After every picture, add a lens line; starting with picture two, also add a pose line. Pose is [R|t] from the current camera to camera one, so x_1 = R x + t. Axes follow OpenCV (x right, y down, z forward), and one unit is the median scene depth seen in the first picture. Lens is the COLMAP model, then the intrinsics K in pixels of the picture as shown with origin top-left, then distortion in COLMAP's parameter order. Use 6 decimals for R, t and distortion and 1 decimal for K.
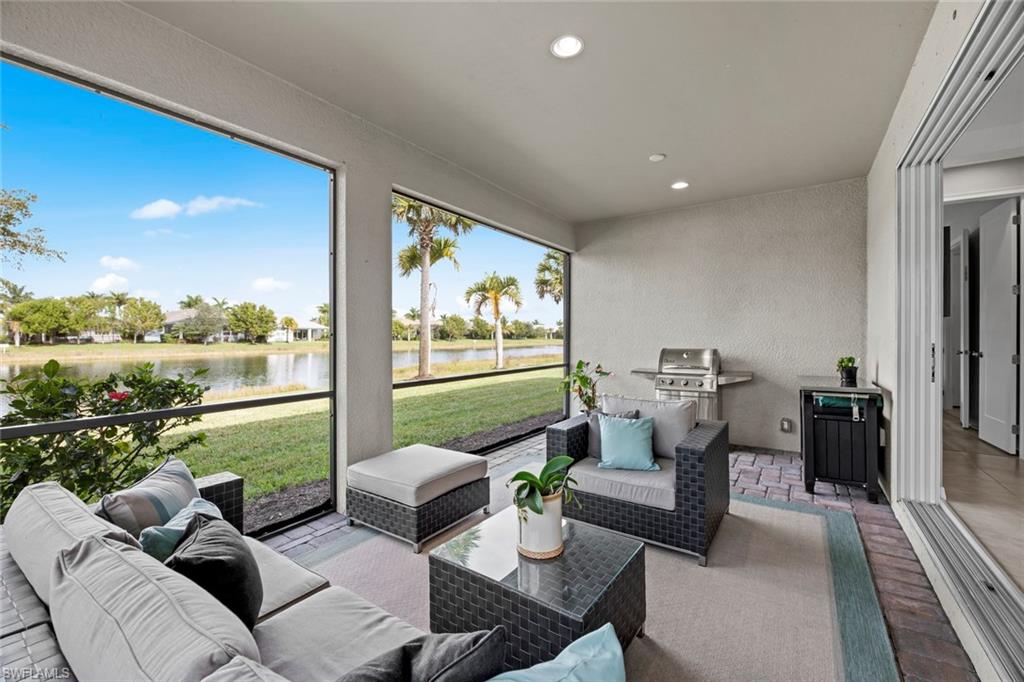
lens RADIAL K [[416.4, 0, 512.0], [0, 416.4, 337.6], [0, 0, 1]] dist [-0.001526, -0.000611]
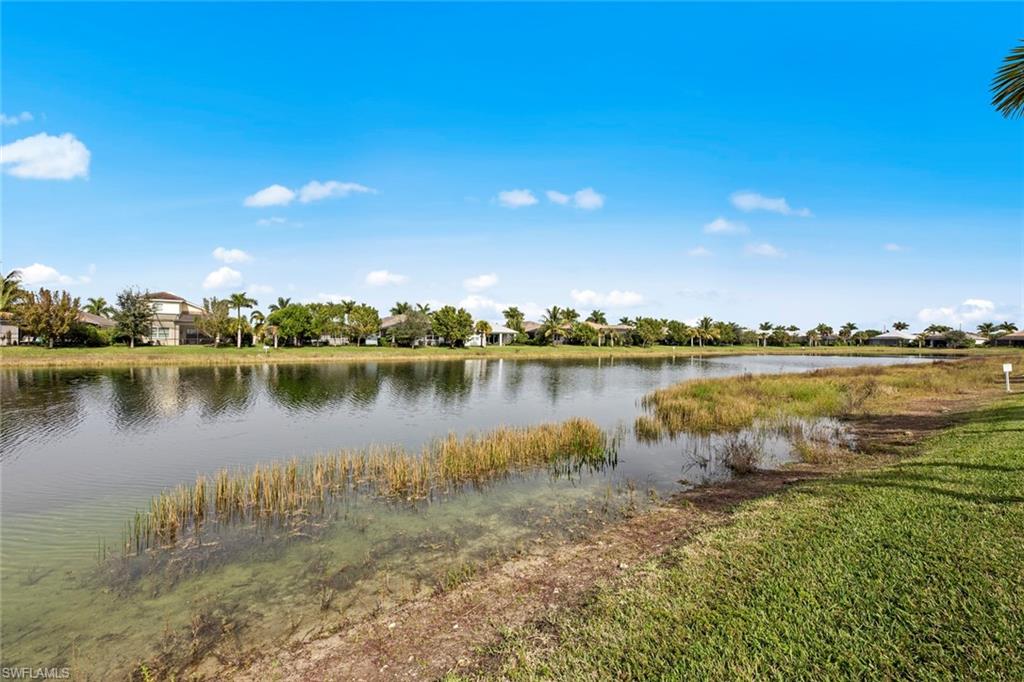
lens RADIAL K [[423.3, 0, 512.0], [0, 423.3, 341.0], [0, 0, 1]] dist [0.001582, -0.002639]
pose [[0.923109, 0.004310, -0.384515, -0.114053], [-0.006792, 0.999964, -0.005098, 0.002675], [0.384480, 0.007317, 0.923104, 0.135231]]
